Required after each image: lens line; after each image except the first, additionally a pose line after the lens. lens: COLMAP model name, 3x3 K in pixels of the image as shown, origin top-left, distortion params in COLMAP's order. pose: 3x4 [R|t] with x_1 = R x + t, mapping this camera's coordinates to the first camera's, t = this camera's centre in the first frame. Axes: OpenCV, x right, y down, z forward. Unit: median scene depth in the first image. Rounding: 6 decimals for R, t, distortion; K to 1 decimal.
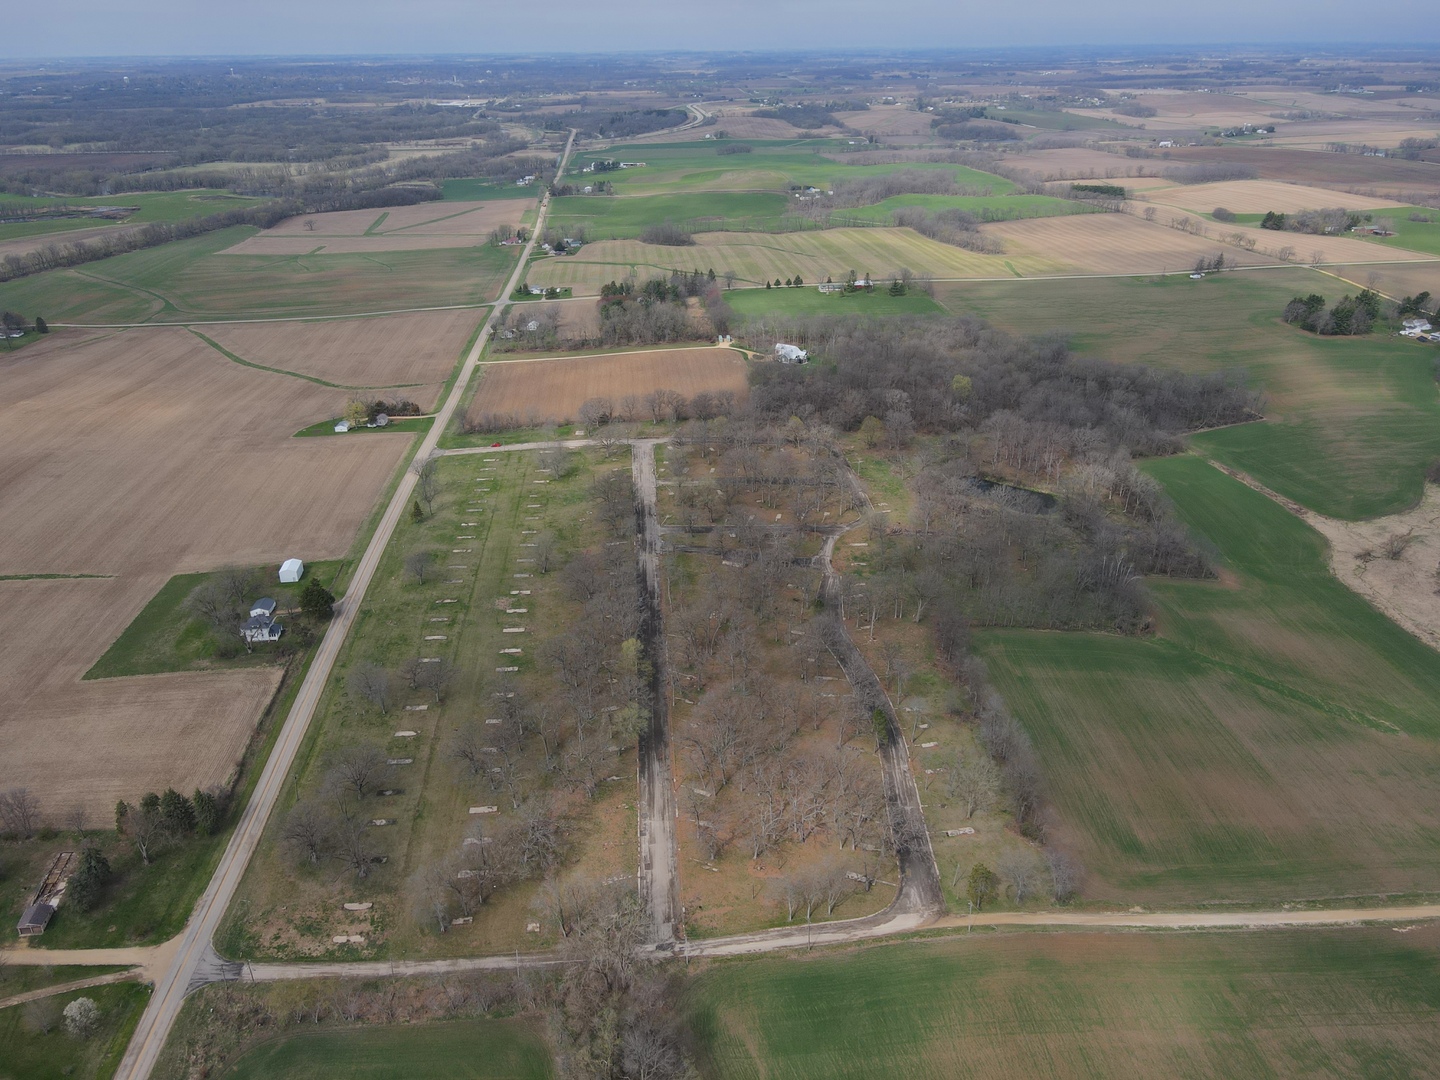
lens RADIAL K [[1045.0, 0, 714.3], [0, 1045.0, 536.4], [0, 0, 1]] dist [0.007658, 0.012704]
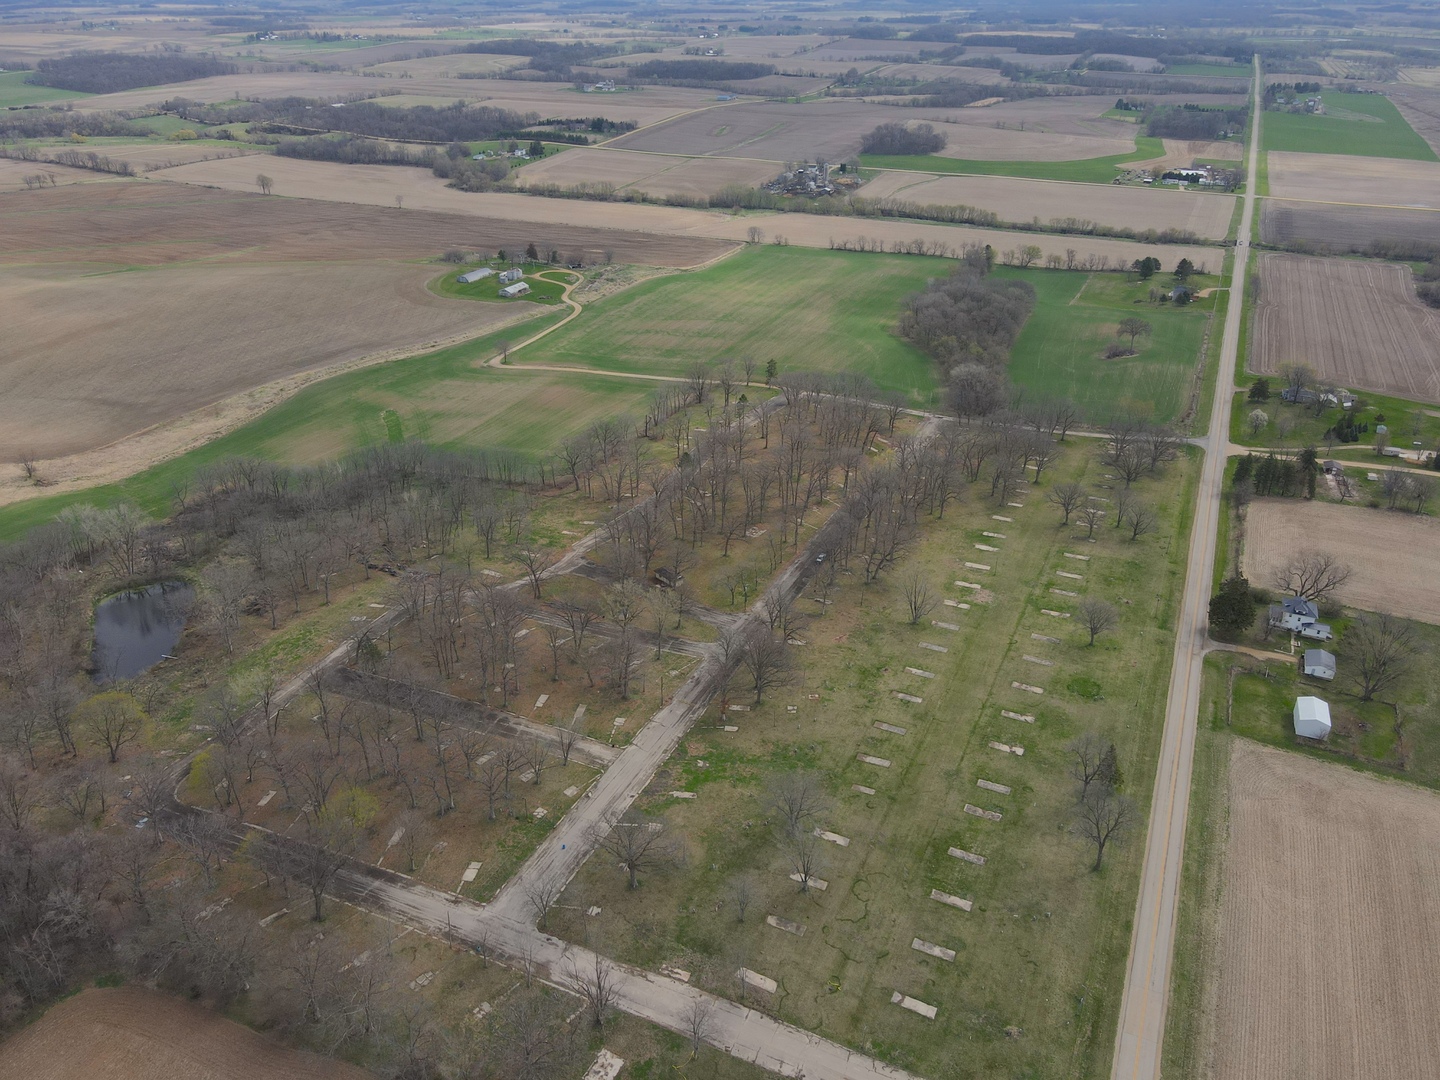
lens RADIAL K [[1045.0, 0, 705.4], [0, 1045.0, 543.5], [0, 0, 1]] dist [0.007658, 0.012704]
pose [[-0.863318, -0.226056, 0.451199, -0.347227], [0.229653, 0.620148, 0.750117, -0.565354], [-0.449378, 0.751209, -0.483470, 1.362242]]
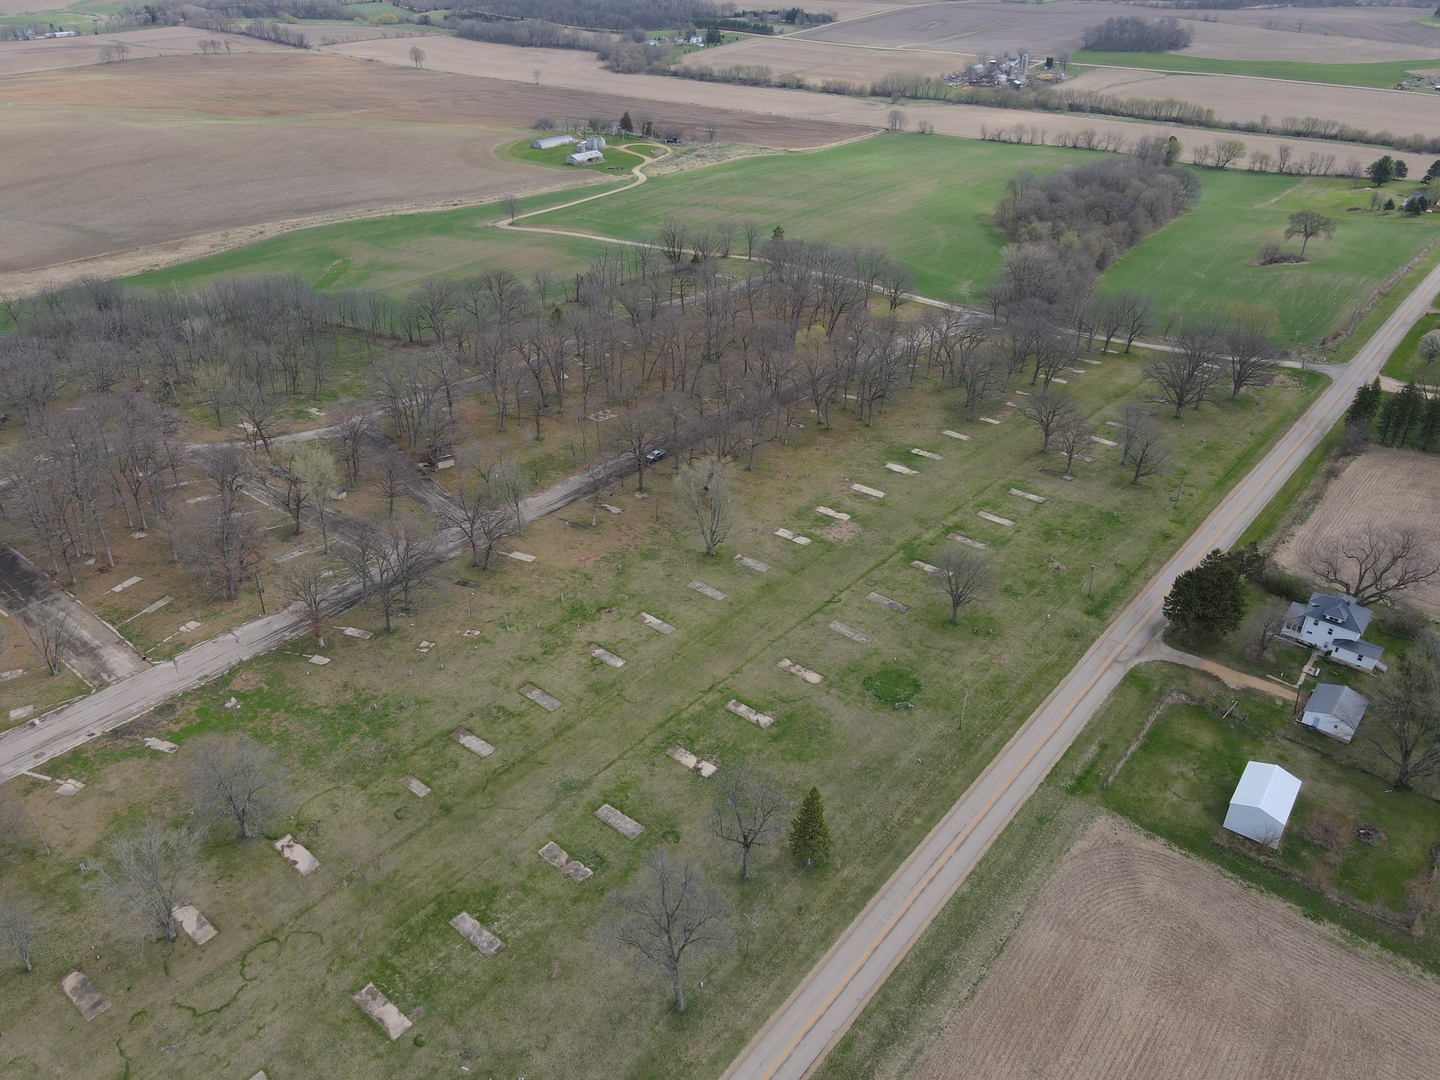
lens RADIAL K [[1045.0, 0, 705.0], [0, 1045.0, 540.3], [0, 0, 1]] dist [0.007658, 0.012704]
pose [[-0.711909, -0.350646, 0.608468, -0.446172], [0.311750, 0.618585, 0.721224, -0.312682], [-0.629283, 0.703136, -0.331062, 1.149561]]
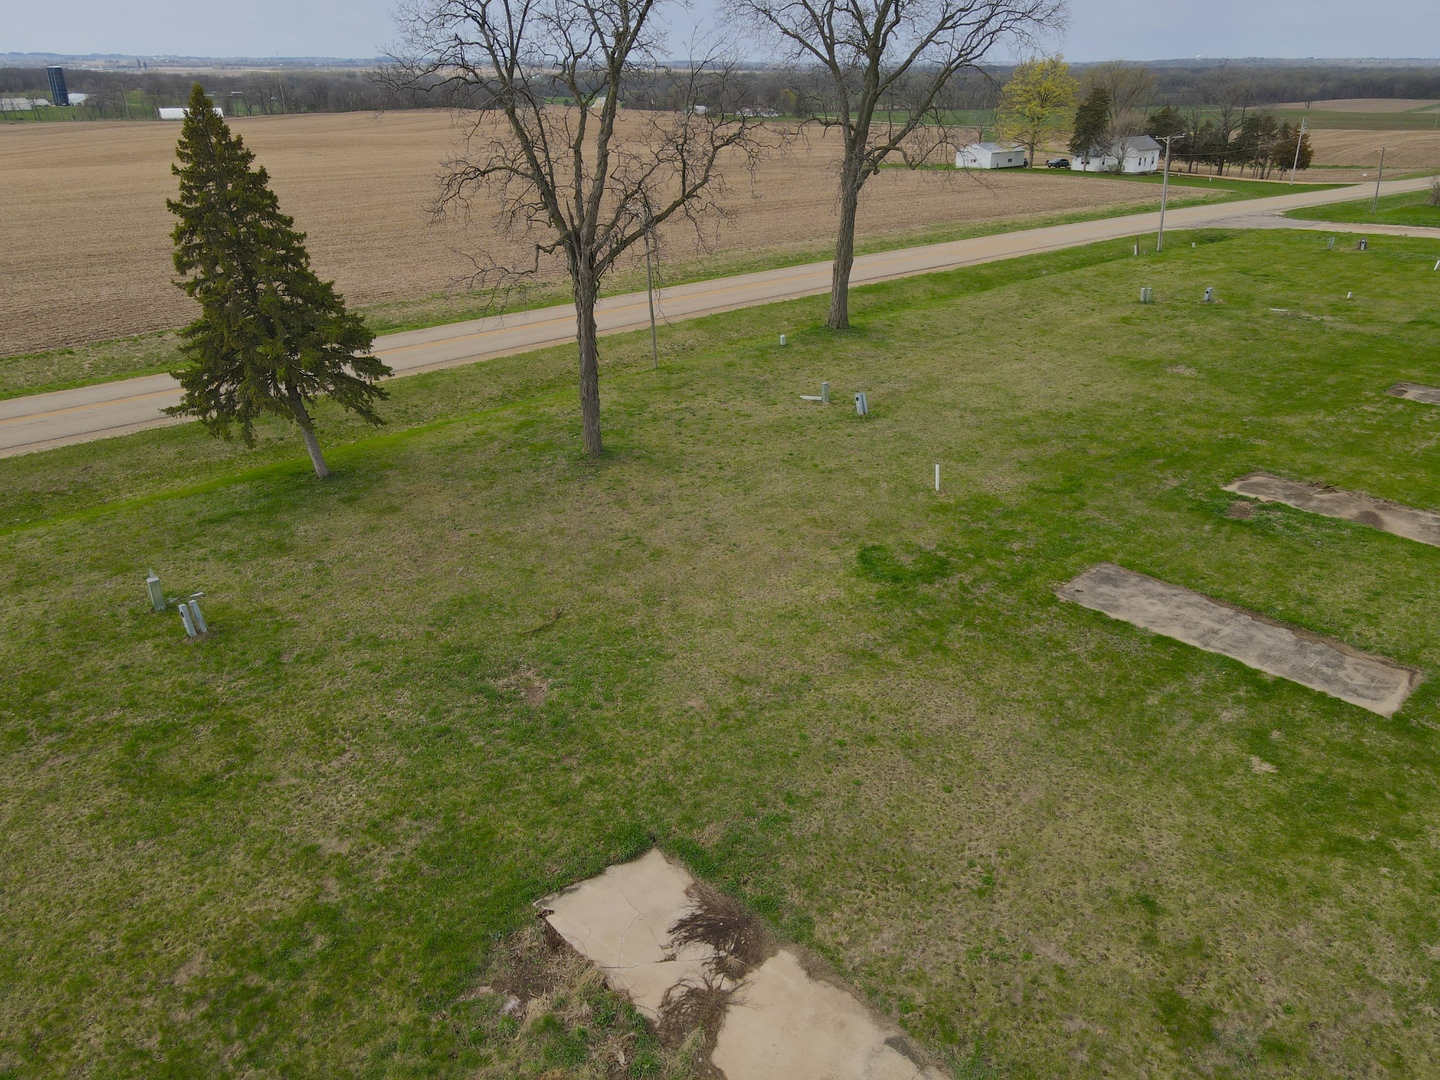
lens RADIAL K [[1045.0, 0, 707.0], [0, 1045.0, 546.4], [0, 0, 1]] dist [0.007658, 0.012704]
pose [[0.630503, 0.332669, -0.701282, -0.236901], [-0.334039, 0.931845, 0.141717, -0.031060], [0.700631, 0.144902, 0.698656, 1.060680]]
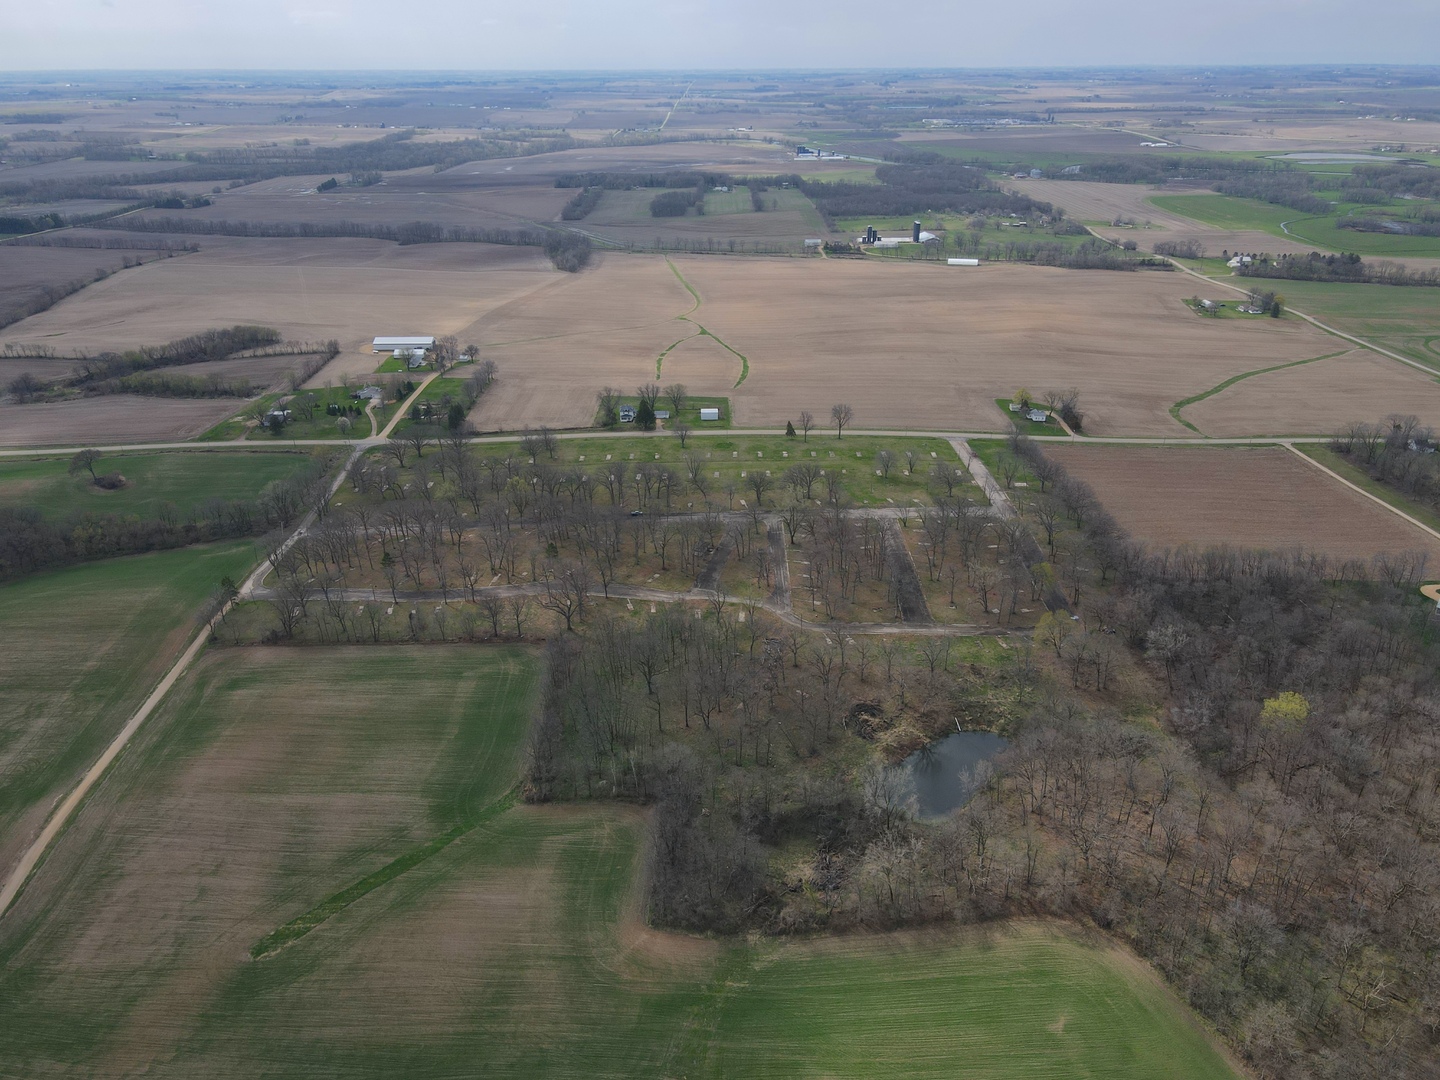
lens RADIAL K [[1045.0, 0, 710.2], [0, 1045.0, 556.2], [0, 0, 1]] dist [0.007658, 0.012704]
pose [[-0.095255, 0.437275, -0.894269, 0.986099], [-0.420911, 0.796402, 0.434255, -0.441437], [0.902087, 0.417772, 0.108192, 0.913807]]
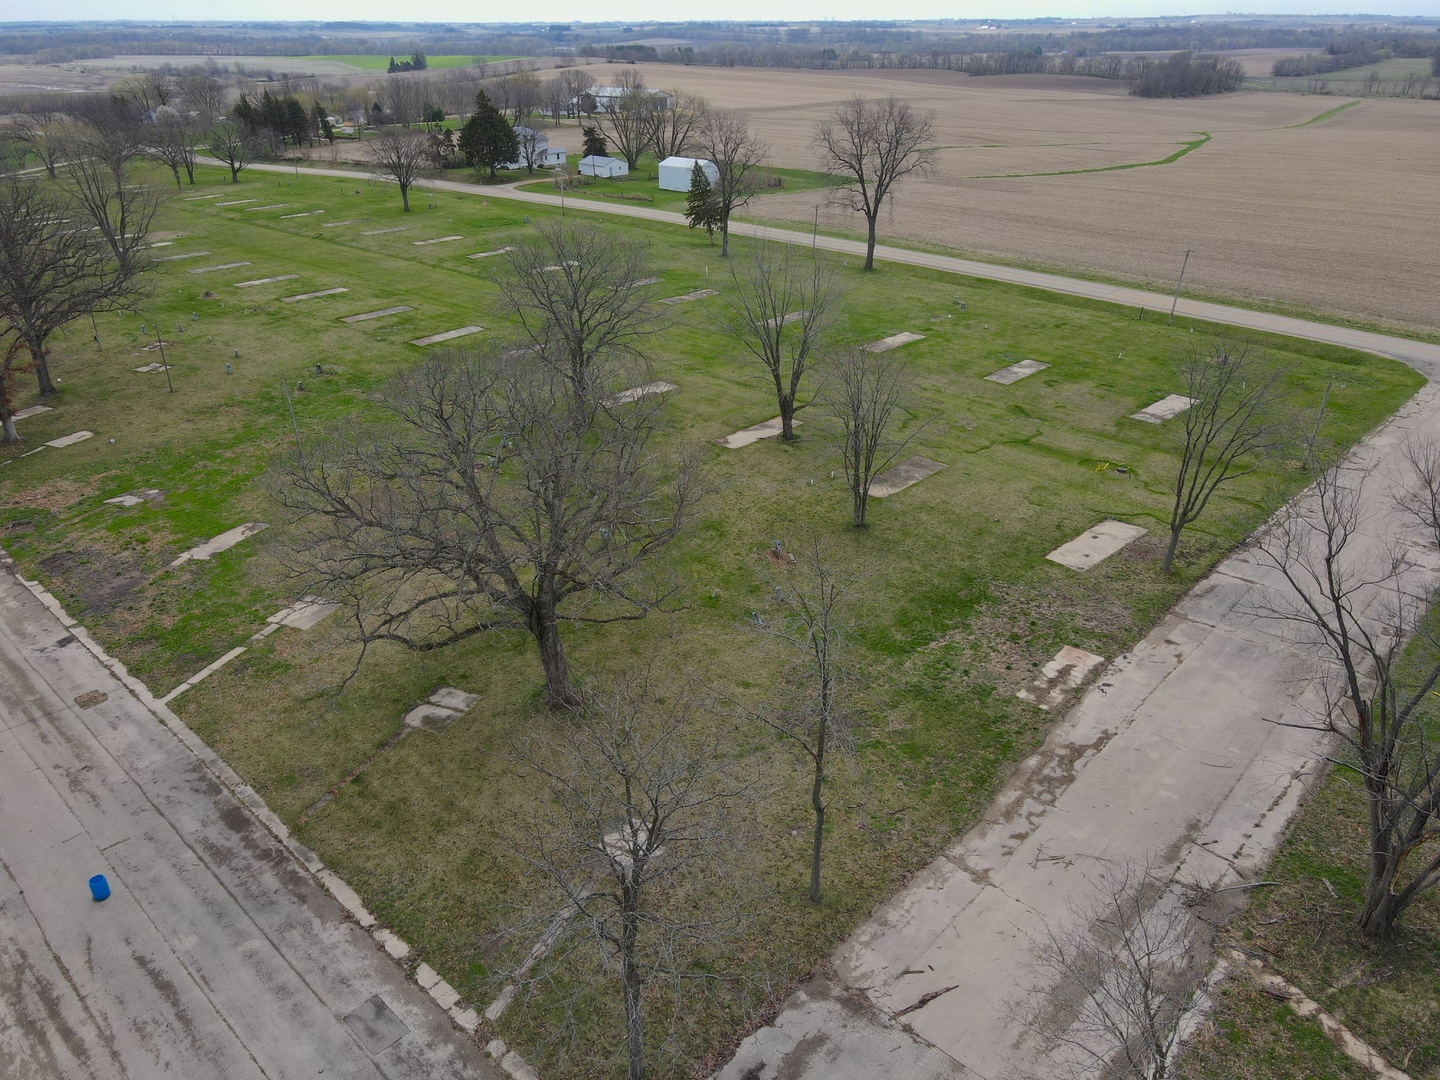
lens RADIAL K [[1045.0, 0, 715.2], [0, 1045.0, 538.4], [0, 0, 1]] dist [0.007658, 0.012704]
pose [[-0.749644, 0.303694, -0.588051, -0.079921], [-0.274082, 0.666289, 0.693497, -0.189339], [0.602423, 0.681050, -0.416243, 1.302829]]
